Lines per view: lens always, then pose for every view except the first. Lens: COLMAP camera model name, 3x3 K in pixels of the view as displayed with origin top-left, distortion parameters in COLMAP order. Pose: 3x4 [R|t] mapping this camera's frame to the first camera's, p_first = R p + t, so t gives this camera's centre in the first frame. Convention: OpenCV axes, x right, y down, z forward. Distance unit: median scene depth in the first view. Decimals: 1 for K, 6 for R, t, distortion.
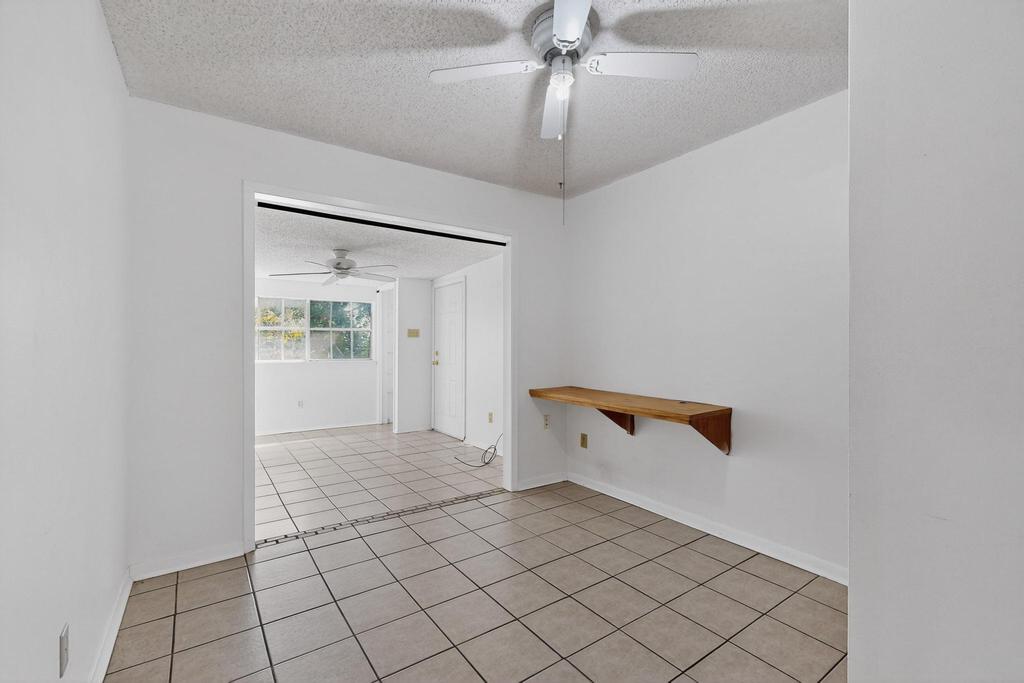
lens RADIAL K [[446.3, 0, 513.1], [0, 446.3, 343.7], [0, 0, 1]] dist [-0.001771, -0.000068]
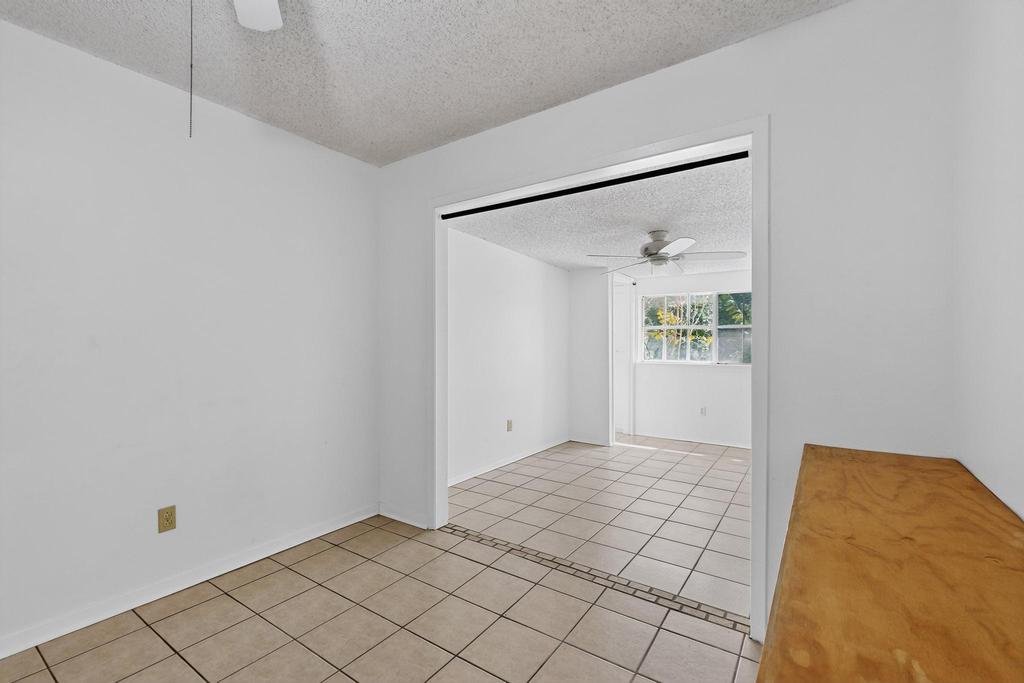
lens RADIAL K [[440.0, 0, 536.3], [0, 440.0, 341.1], [0, 0, 1]] dist [0.000364, 0.000271]
pose [[0.370059, 0.000554, -0.929008, 0.226457], [-0.006388, 0.999978, -0.001949, -0.000993], [0.928986, 0.006656, 0.370054, 0.358917]]
